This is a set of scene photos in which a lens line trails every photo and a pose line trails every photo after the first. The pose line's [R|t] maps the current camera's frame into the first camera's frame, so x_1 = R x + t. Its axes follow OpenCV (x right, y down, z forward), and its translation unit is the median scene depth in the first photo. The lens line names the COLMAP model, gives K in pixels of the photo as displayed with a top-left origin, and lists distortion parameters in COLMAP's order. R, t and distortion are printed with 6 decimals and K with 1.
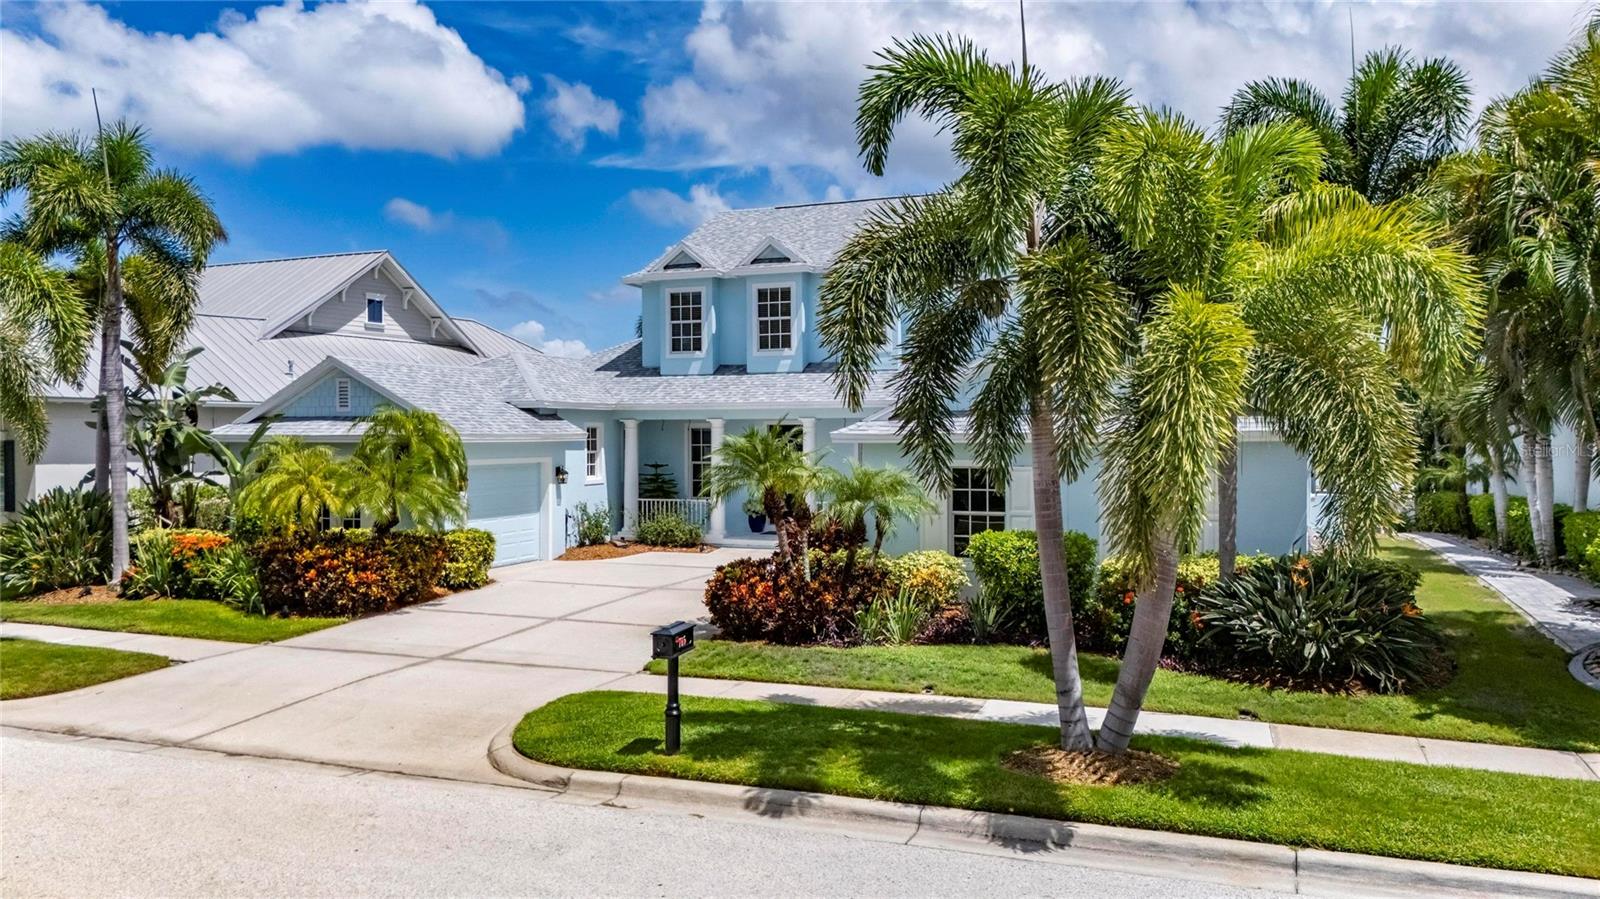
lens RADIAL K [[1197.8, 0, 800.0], [0, 1197.8, 449.5], [0, 0, 1]] dist [0.068688, -0.072846]
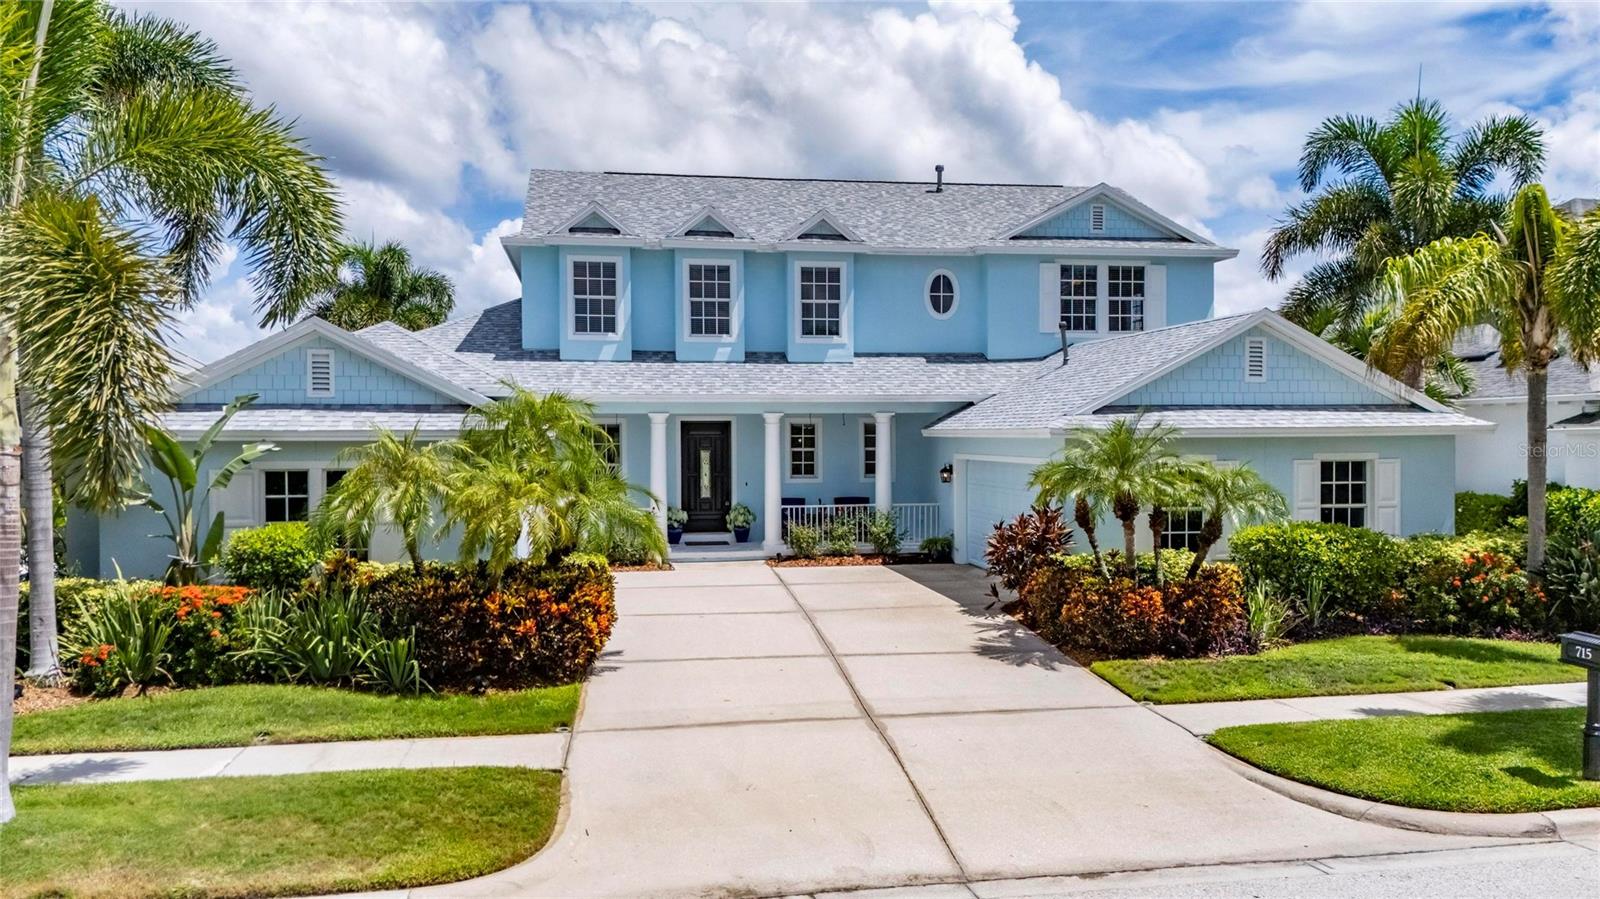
lens RADIAL K [[1197.8, 0, 800.0], [0, 1197.8, 449.5], [0, 0, 1]] dist [0.068688, -0.072846]
pose [[0.839263, -0.006224, 0.543690, -0.511270], [0.005353, 0.999981, 0.003186, -0.001648], [-0.543700, 0.000237, 0.839280, 0.253447]]
